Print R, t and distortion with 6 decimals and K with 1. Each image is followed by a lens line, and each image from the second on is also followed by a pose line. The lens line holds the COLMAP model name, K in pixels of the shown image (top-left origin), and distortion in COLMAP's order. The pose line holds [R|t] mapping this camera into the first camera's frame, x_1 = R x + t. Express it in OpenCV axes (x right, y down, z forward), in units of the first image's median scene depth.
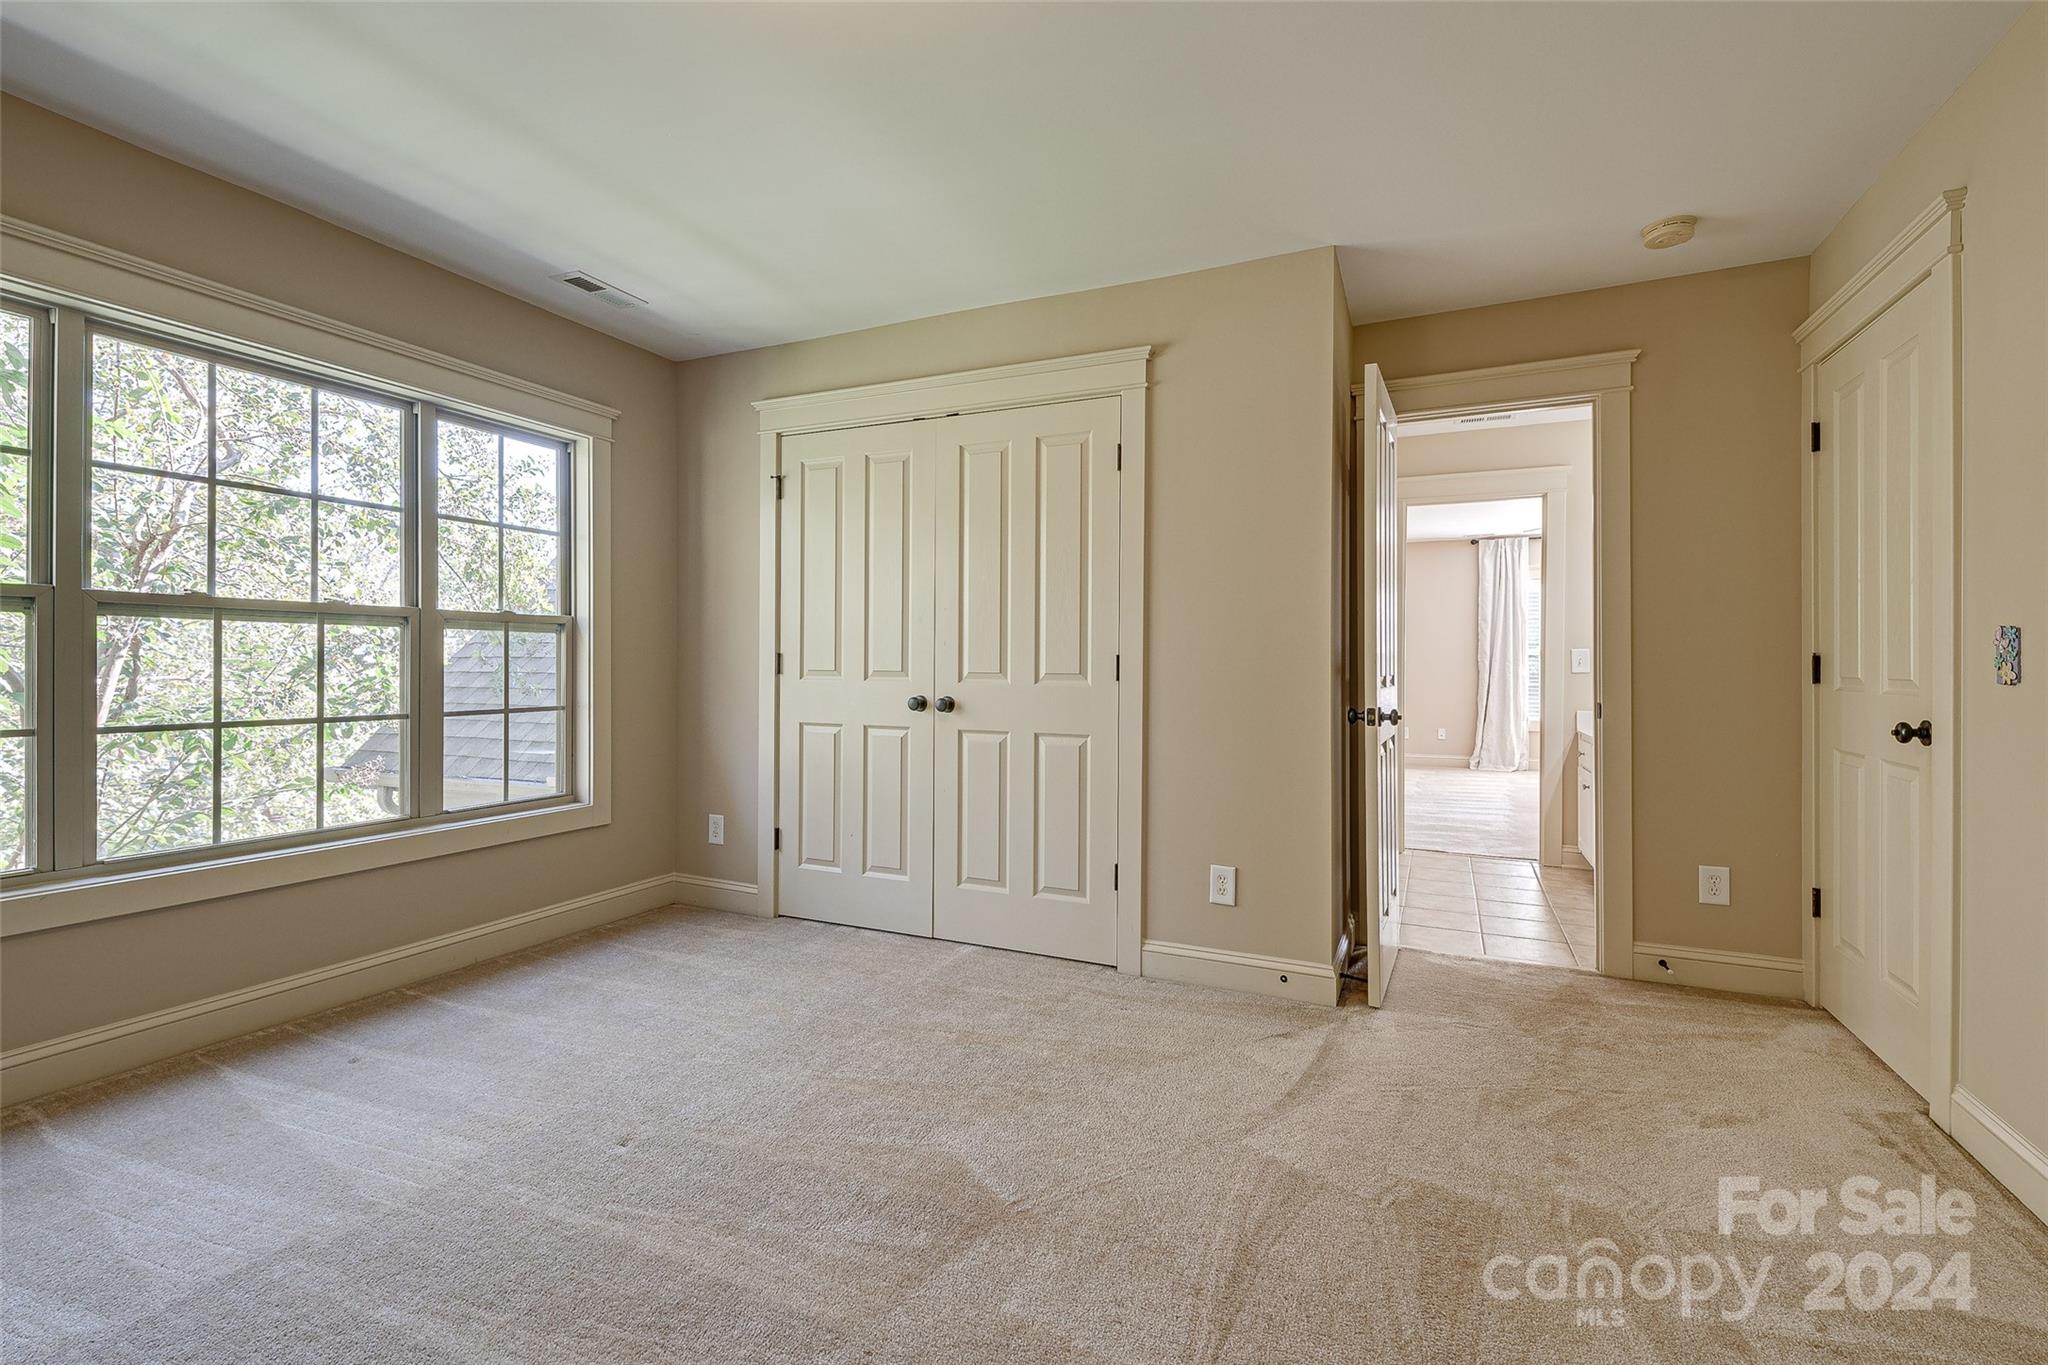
lens RADIAL K [[890.5, 0, 1030.7], [0, 890.5, 666.3], [0, 0, 1]] dist [0.017922, 0.000110]
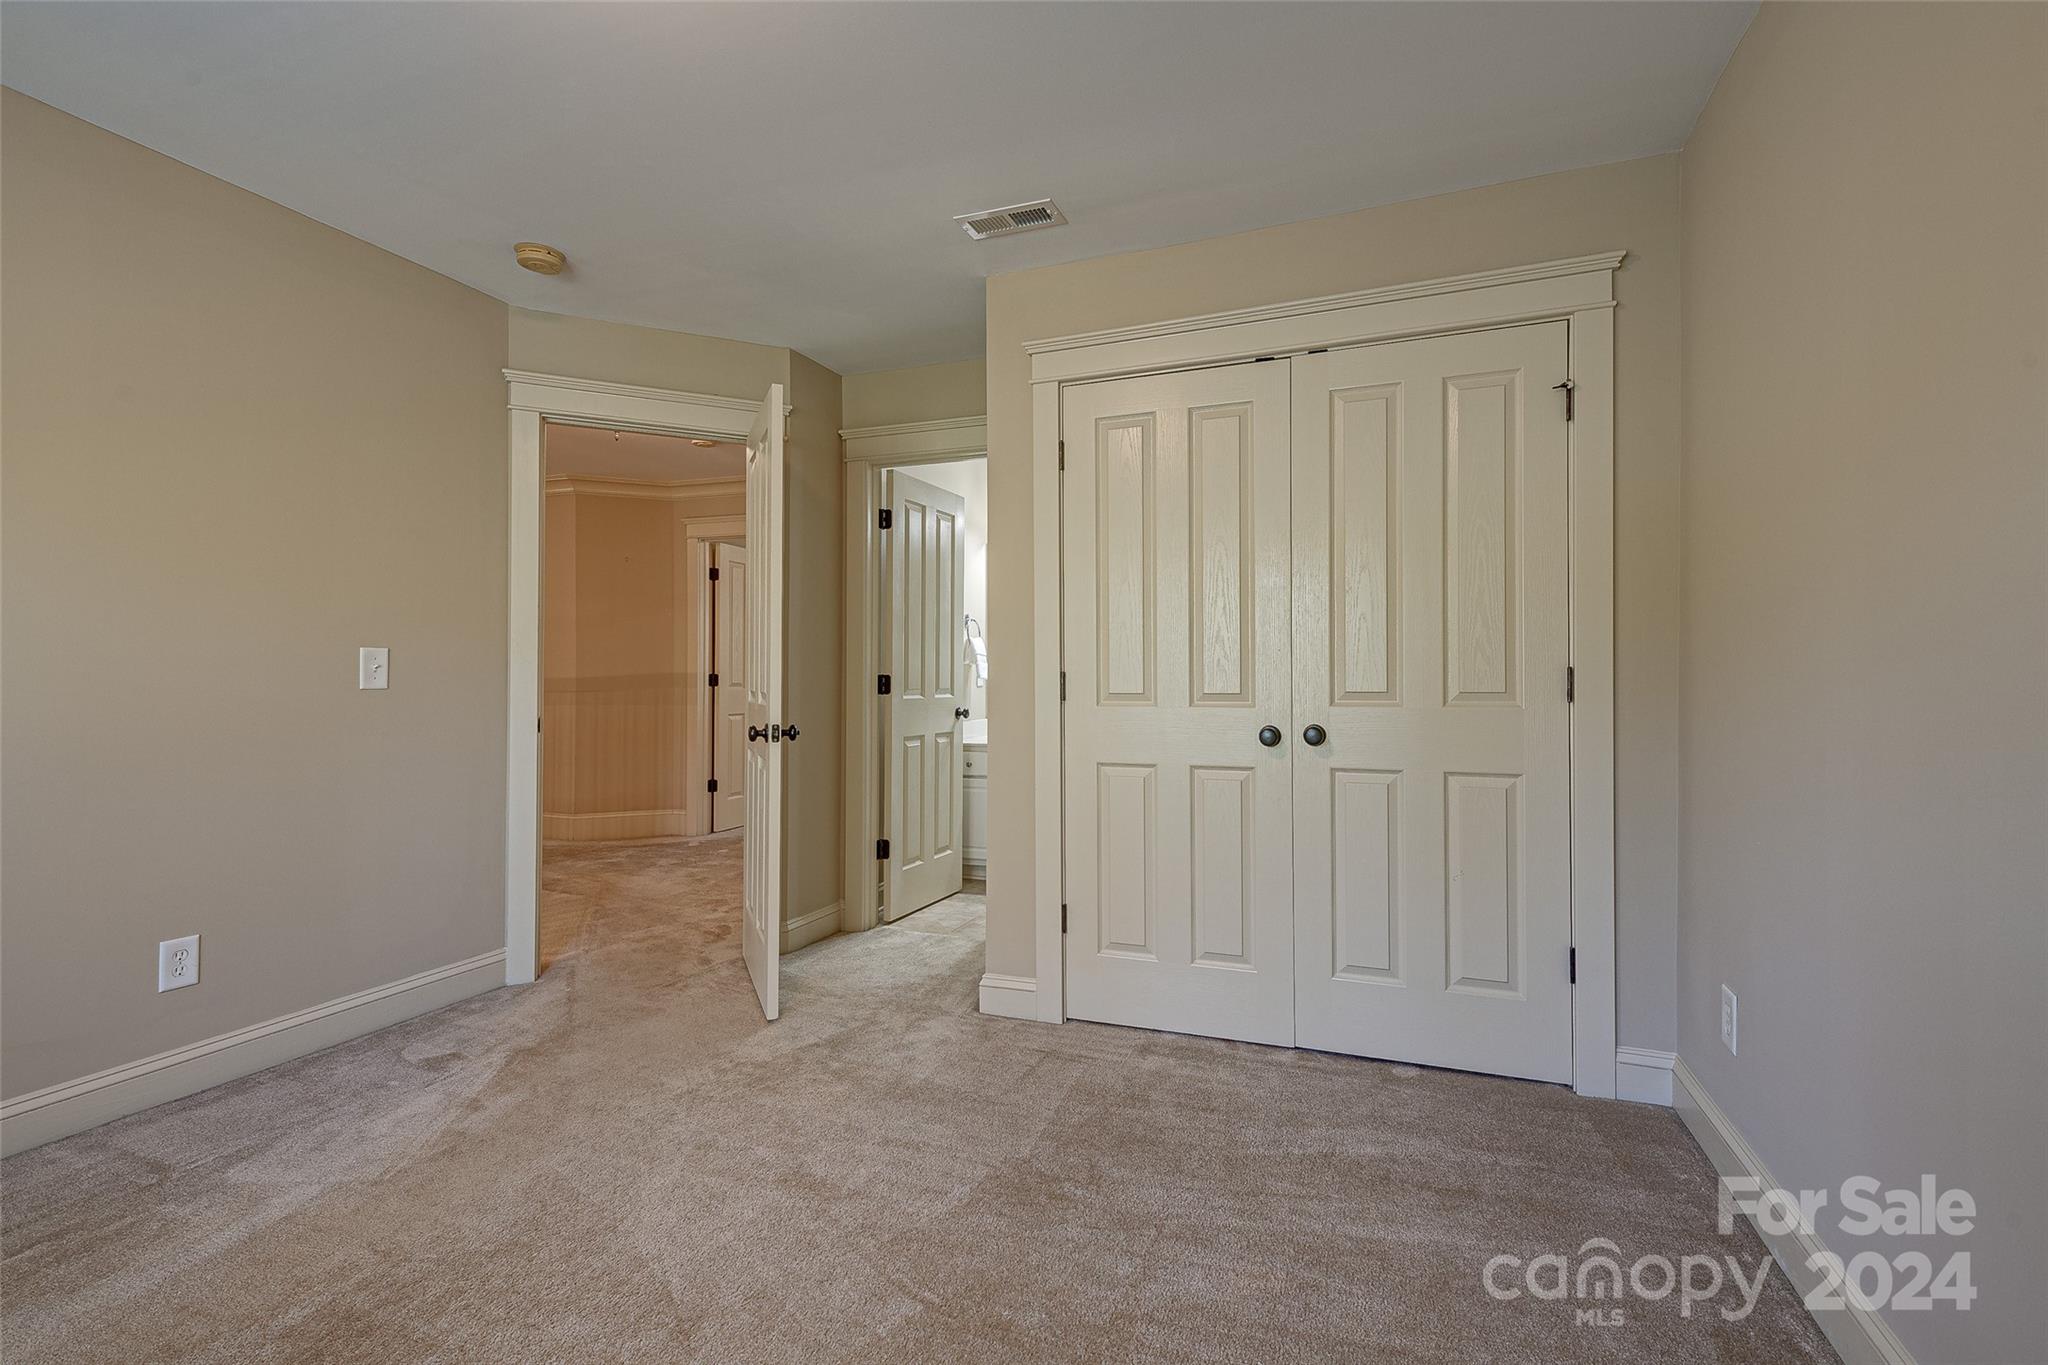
lens RADIAL K [[997.8, 0, 1031.3], [0, 997.8, 682.6], [0, 0, 1]] dist [0.025983, -0.000107]
pose [[0.998945, -0.015887, 0.043086, -0.364117], [0.015972, 0.999871, -0.001633, -0.005146], [-0.043054, 0.002319, 0.999070, 0.163411]]
